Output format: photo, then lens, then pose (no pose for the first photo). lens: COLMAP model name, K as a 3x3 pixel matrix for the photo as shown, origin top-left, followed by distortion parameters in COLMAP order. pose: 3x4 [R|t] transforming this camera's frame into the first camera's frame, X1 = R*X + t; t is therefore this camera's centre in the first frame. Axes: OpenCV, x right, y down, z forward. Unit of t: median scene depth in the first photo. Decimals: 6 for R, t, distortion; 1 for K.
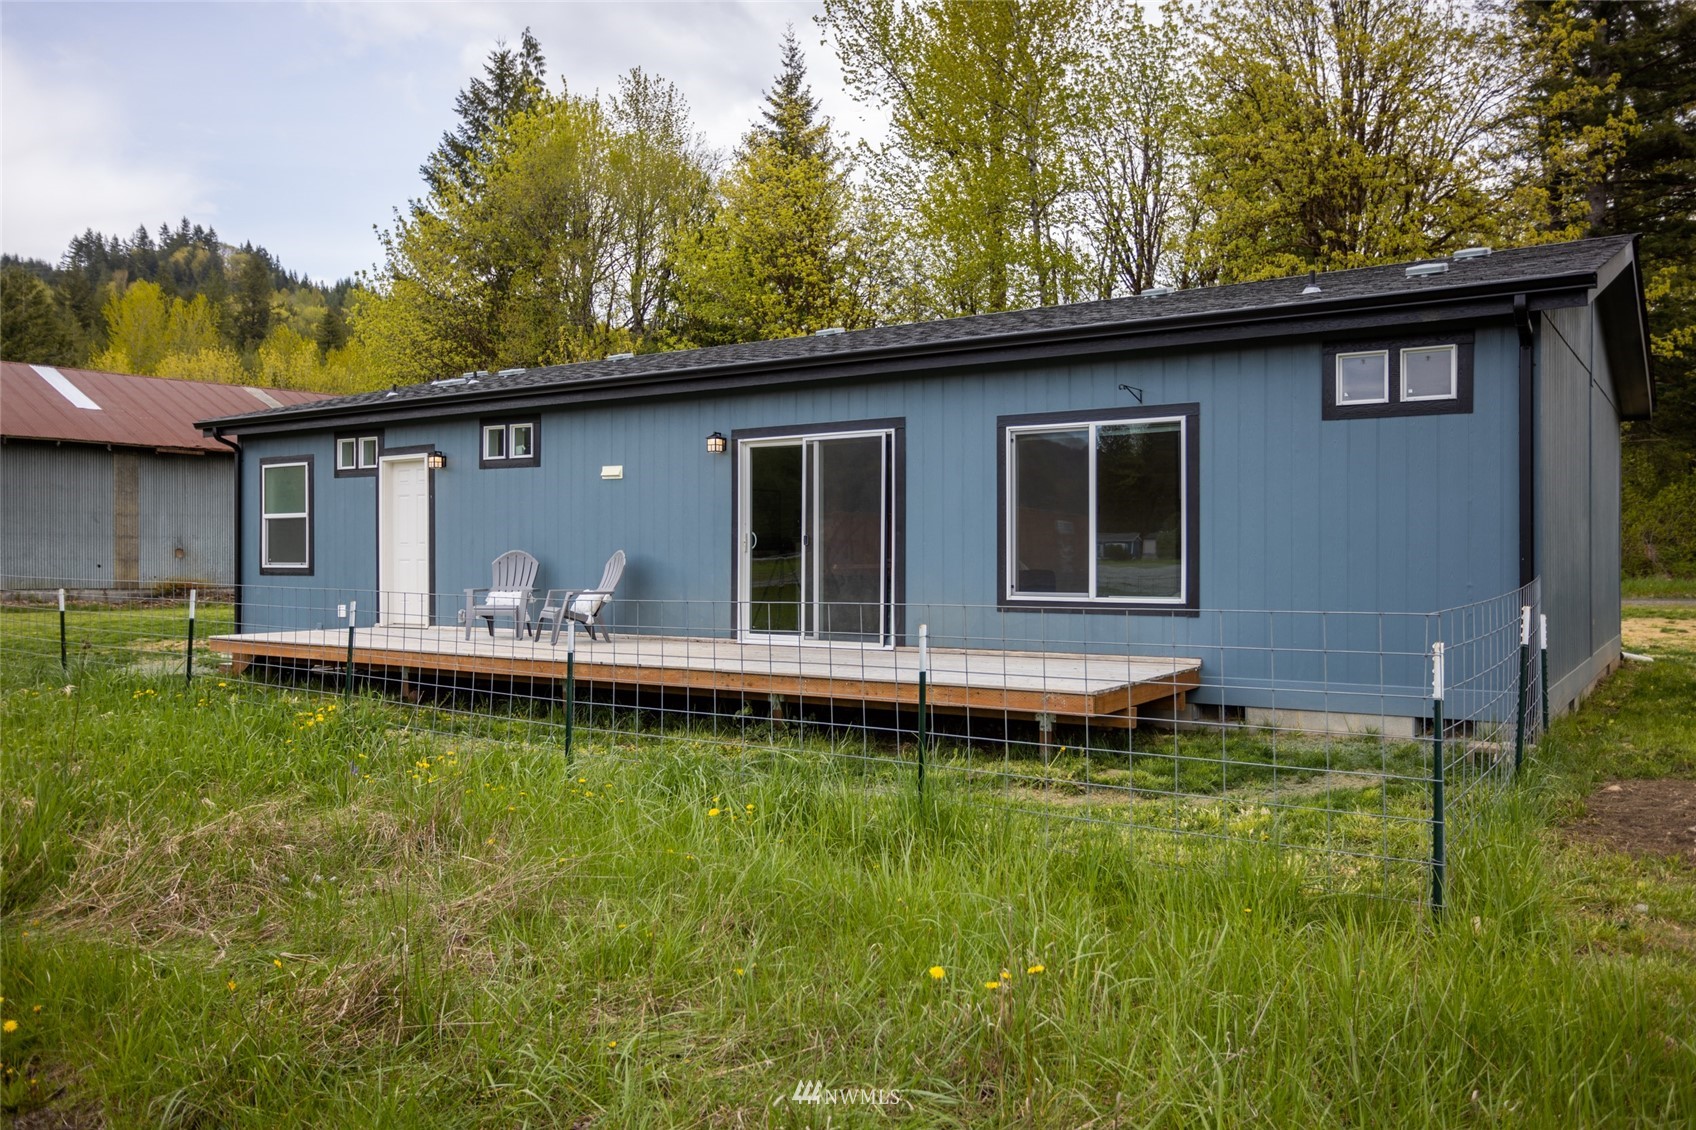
lens RADIAL K [[1316.8, 0, 848.0], [0, 1316.8, 565.0], [0, 0, 1]] dist [0.000818, 0.000222]
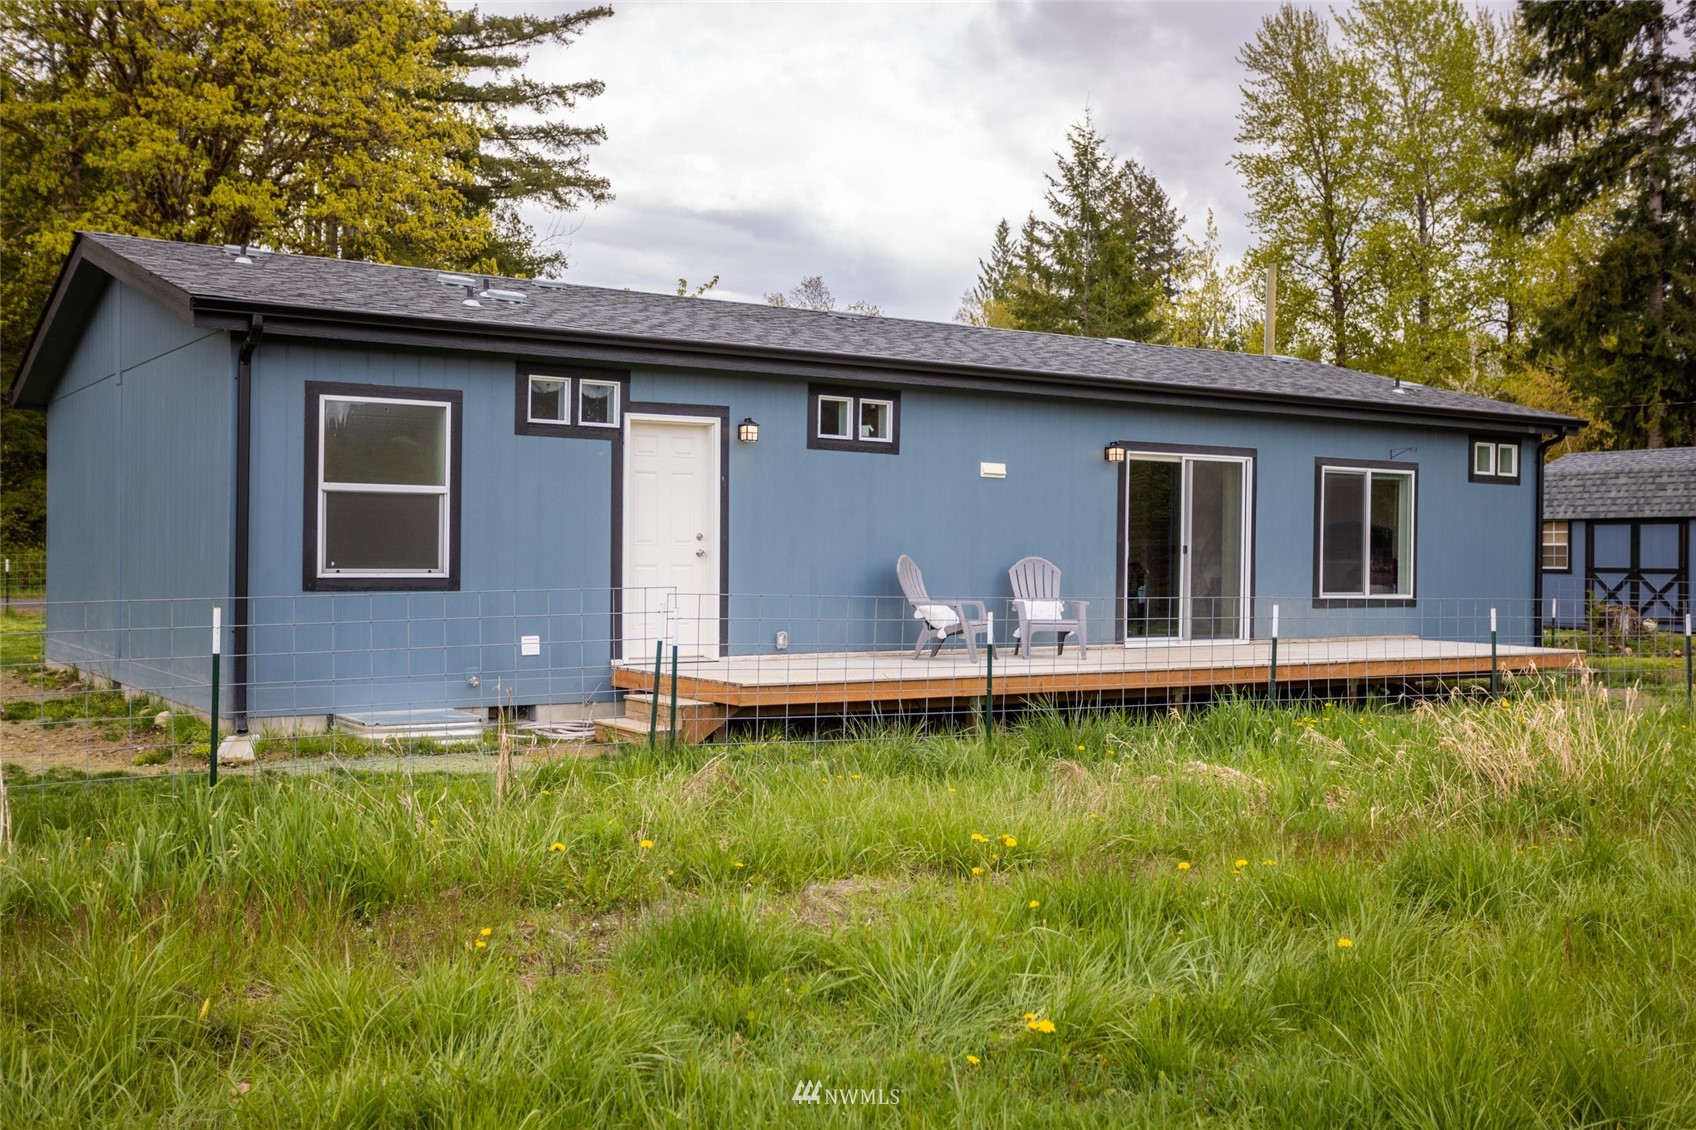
lens RADIAL K [[1684.2, 0, 848.0], [0, 1684.2, 565.0], [0, 0, 1]] dist [0.003197, -0.001675]
pose [[0.361580, 0.000454, 0.932341, -1.388696], [-0.000611, 1.000000, -0.000250, -0.005188], [-0.932341, -0.000479, 0.361580, 0.723446]]
